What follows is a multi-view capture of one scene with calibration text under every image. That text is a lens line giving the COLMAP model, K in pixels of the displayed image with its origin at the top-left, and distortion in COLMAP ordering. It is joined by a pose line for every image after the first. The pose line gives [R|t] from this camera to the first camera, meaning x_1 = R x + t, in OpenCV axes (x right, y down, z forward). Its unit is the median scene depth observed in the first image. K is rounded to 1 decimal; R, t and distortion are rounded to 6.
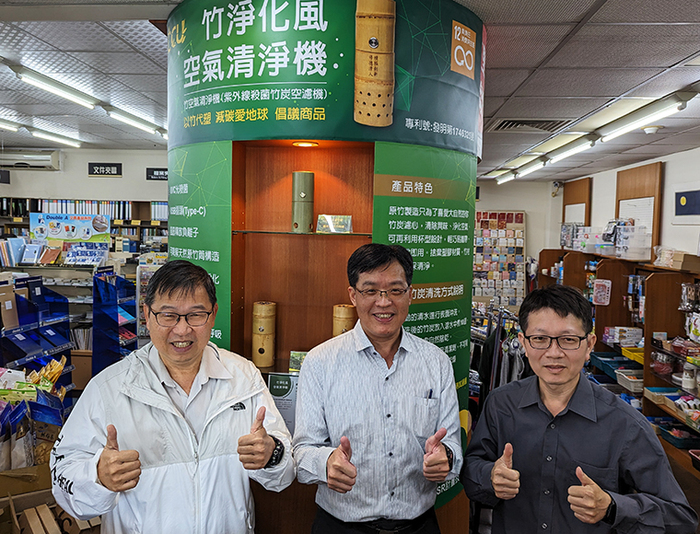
lens RADIAL K [[564.0, 0, 349.7], [0, 564.0, 269.4], [0, 0, 1]] dist [0.019046, 0.004120]
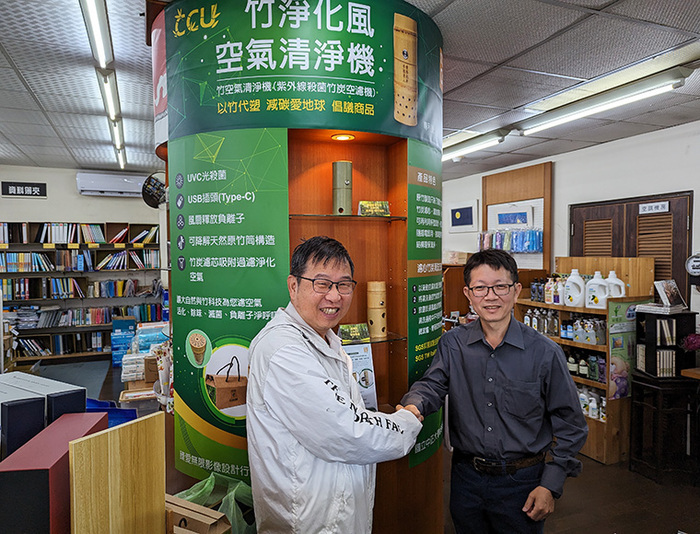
lens RADIAL K [[499.7, 0, 350.1], [0, 499.7, 266.6], [0, 0, 1]] dist [0.058154, 0.002435]
pose [[0.889096, -0.044794, 0.455523, -0.554953], [0.066344, 0.997302, -0.031422, 0.066303], [-0.452886, 0.058158, 0.889669, 0.139105]]
